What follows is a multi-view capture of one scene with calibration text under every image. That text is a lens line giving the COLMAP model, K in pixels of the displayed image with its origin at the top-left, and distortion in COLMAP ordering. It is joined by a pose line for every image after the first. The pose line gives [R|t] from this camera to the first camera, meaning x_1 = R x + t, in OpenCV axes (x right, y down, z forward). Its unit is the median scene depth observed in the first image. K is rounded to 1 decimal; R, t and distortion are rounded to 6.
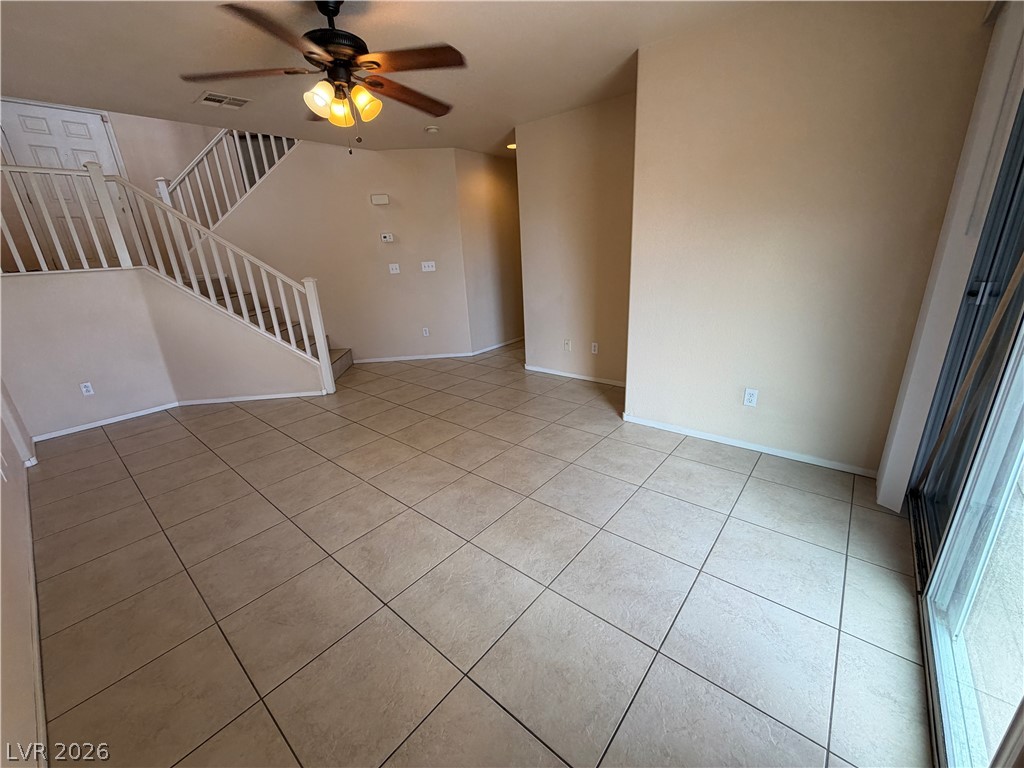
lens RADIAL K [[407.1, 0, 510.2], [0, 407.1, 384.9], [0, 0, 1]] dist [-0.001383, 0.000240]
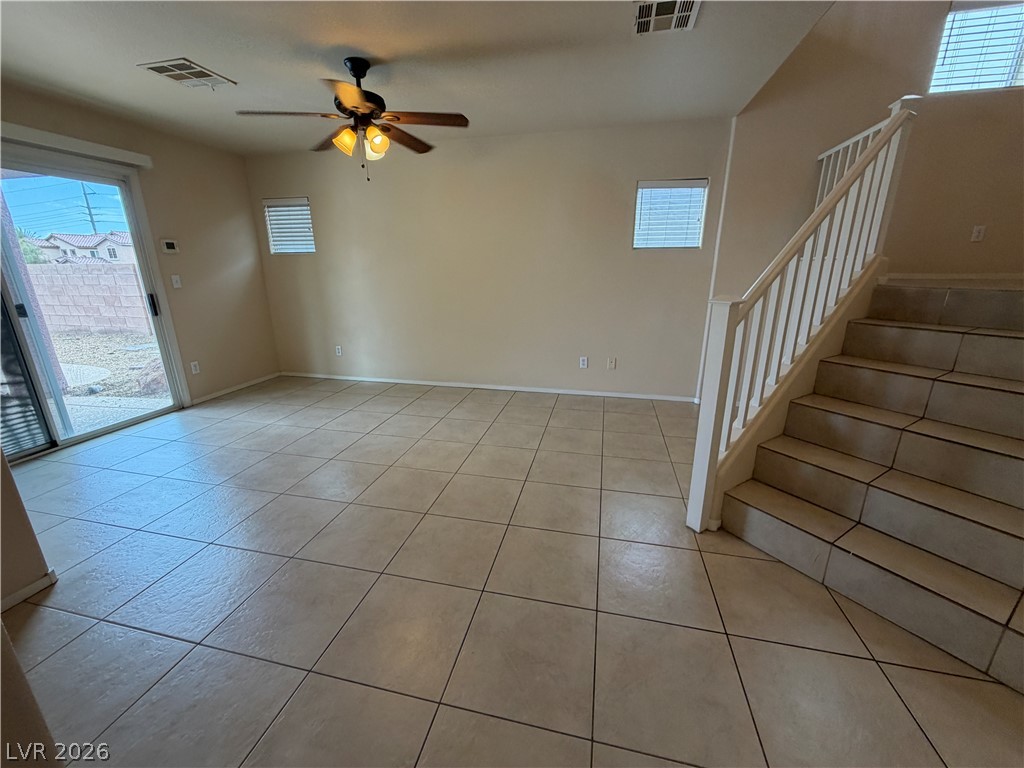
lens RADIAL K [[407.1, 0, 510.2], [0, 407.1, 384.9], [0, 0, 1]] dist [-0.001383, 0.000240]
pose [[-0.887756, 0.183090, -0.422334, -0.098379], [-0.097467, 0.821924, 0.561197, -0.607224], [0.449876, 0.539370, -0.711823, 1.860710]]
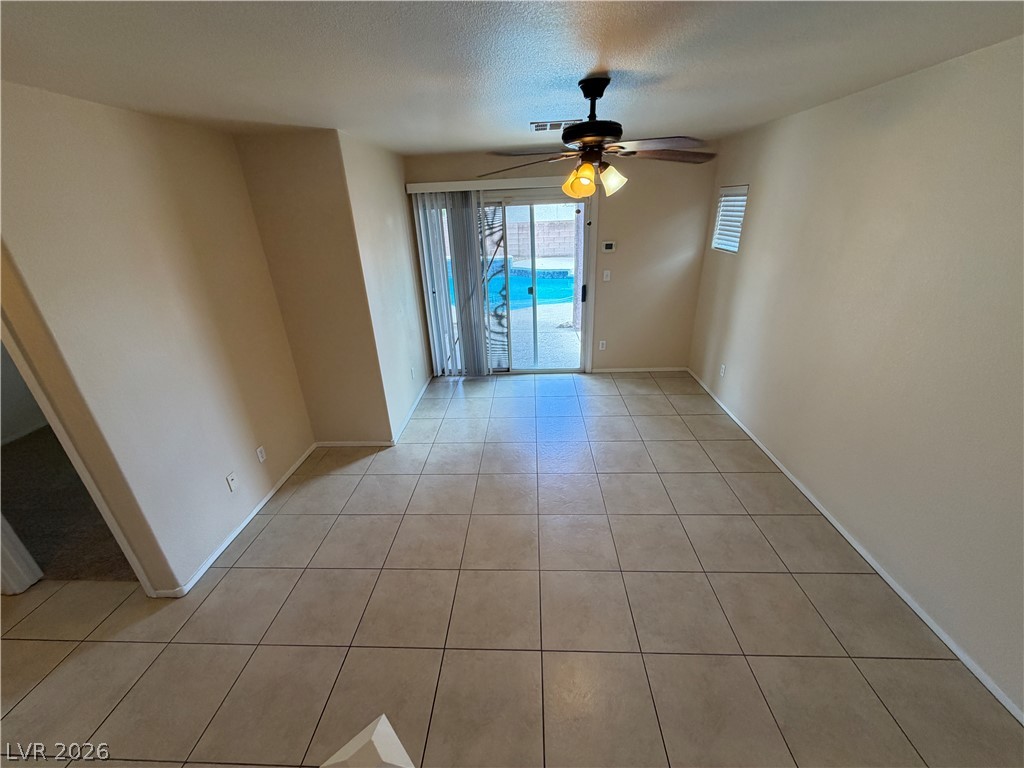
lens RADIAL K [[407.1, 0, 510.2], [0, 407.1, 384.9], [0, 0, 1]] dist [-0.001383, 0.000240]
pose [[-0.605526, -0.245742, 0.756934, -0.896799], [0.322273, 0.793936, 0.515564, -0.645809], [-0.727653, 0.556127, -0.401553, 1.378143]]
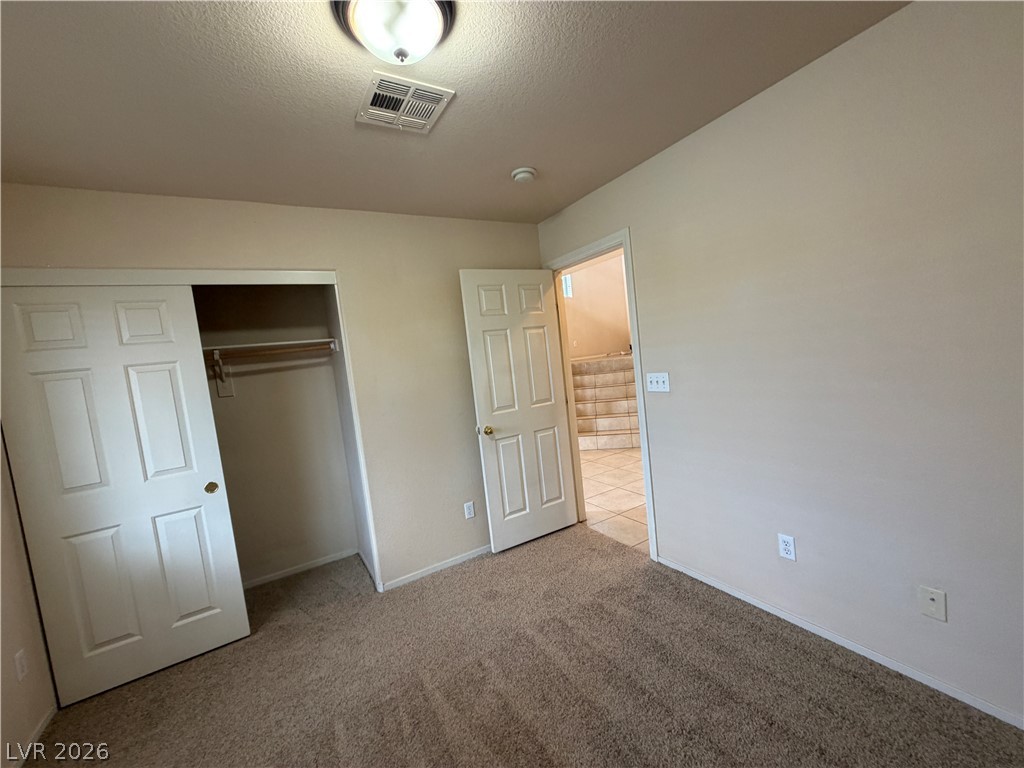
lens RADIAL K [[407.1, 0, 510.2], [0, 407.1, 384.9], [0, 0, 1]] dist [-0.001383, 0.000240]
pose [[-0.316394, 0.158382, -0.935313, 1.342523], [-0.177693, 0.958617, 0.222437, -0.750994], [0.931837, 0.236577, -0.275158, 1.874279]]
